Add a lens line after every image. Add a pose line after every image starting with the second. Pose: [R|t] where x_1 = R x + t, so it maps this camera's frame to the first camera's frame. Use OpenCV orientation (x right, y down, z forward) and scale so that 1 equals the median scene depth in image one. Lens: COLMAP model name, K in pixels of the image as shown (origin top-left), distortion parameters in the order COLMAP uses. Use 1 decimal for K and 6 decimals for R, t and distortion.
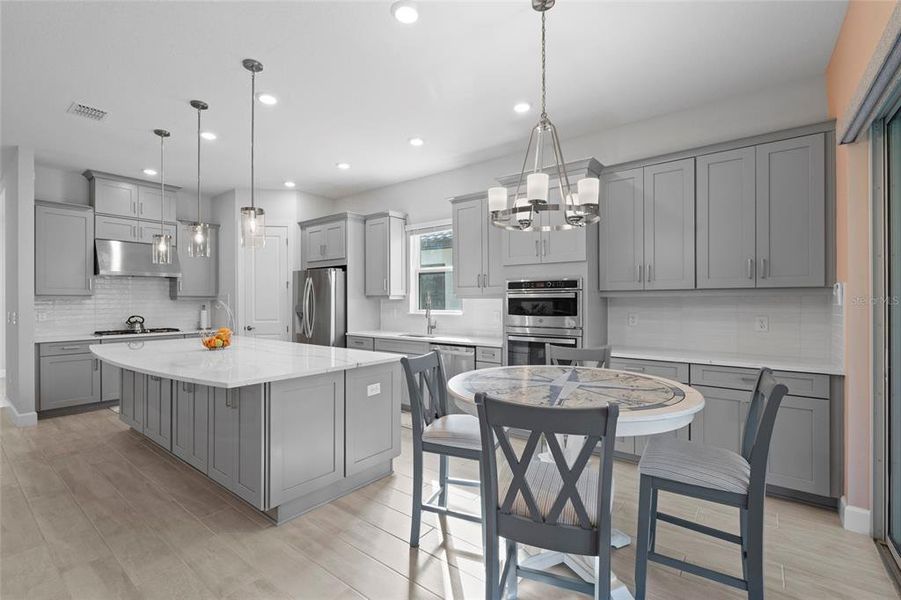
lens RADIAL K [[397.4, 0, 444.6], [0, 397.4, 299.1], [0, 0, 1]] dist [-0.001229, -0.000001]
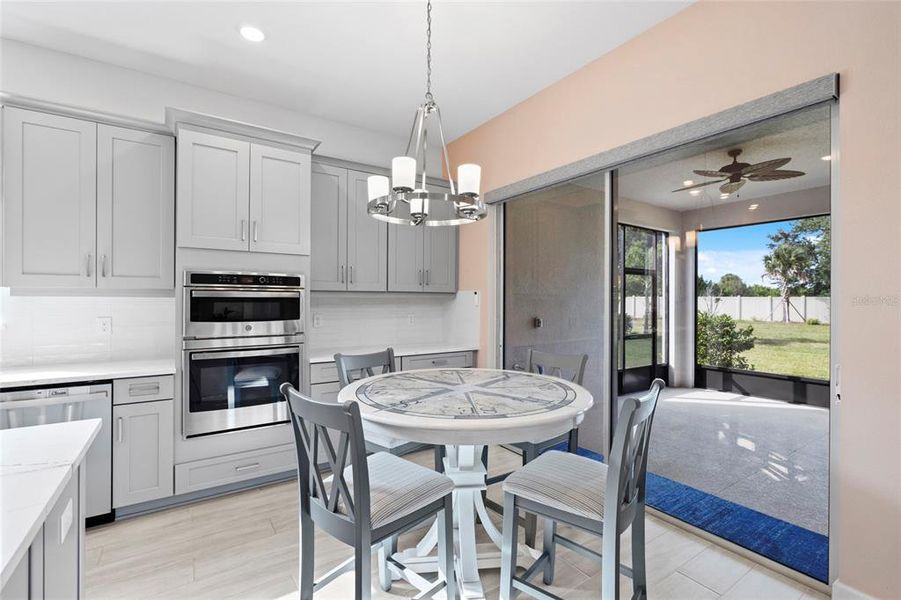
lens RADIAL K [[397.4, 0, 444.6], [0, 397.4, 299.1], [0, 0, 1]] dist [-0.001229, -0.000001]
pose [[0.313506, 0.007165, 0.949559, -0.373623], [-0.010281, 0.999939, -0.004150, -0.000487], [-0.949530, -0.008461, 0.313561, 0.440346]]
